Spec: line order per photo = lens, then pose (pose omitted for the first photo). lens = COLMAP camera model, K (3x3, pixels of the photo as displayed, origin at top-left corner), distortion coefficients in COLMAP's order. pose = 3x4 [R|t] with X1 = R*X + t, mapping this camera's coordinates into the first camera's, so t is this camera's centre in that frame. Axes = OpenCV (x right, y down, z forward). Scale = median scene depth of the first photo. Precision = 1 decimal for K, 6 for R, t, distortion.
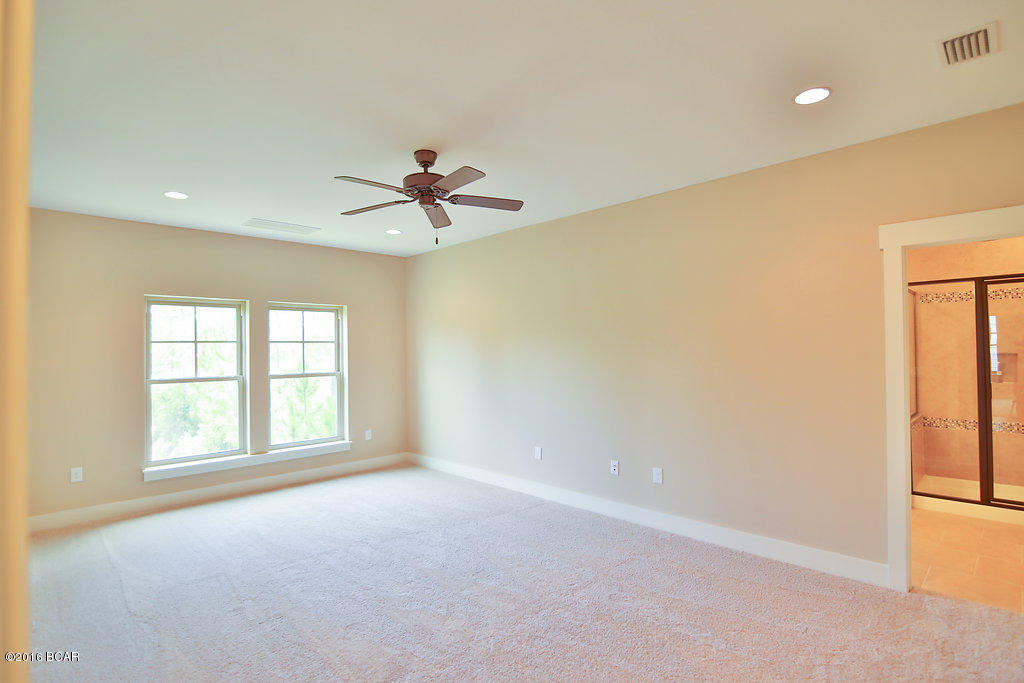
lens RADIAL K [[524.9, 0, 532.1], [0, 524.9, 336.6], [0, 0, 1]] dist [-0.013512, 0.000631]
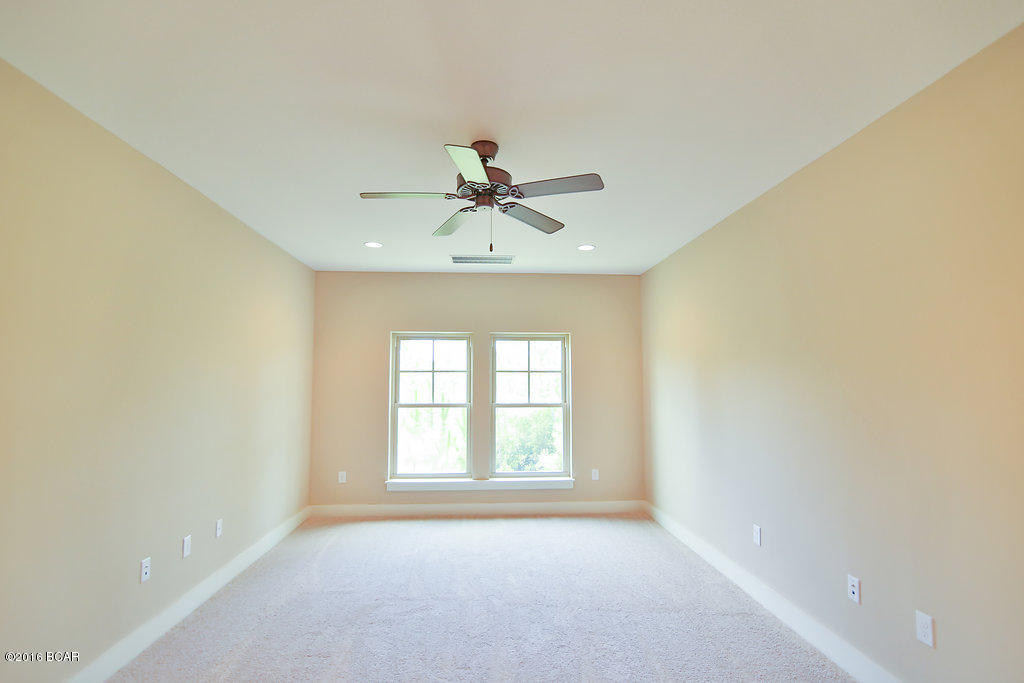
lens RADIAL K [[524.9, 0, 532.1], [0, 524.9, 336.6], [0, 0, 1]] dist [-0.013512, 0.000631]
pose [[0.736197, -0.044559, -0.675299, 0.262831], [0.006183, 0.998231, -0.059127, 0.003060], [0.676740, 0.039354, 0.735170, 0.288865]]
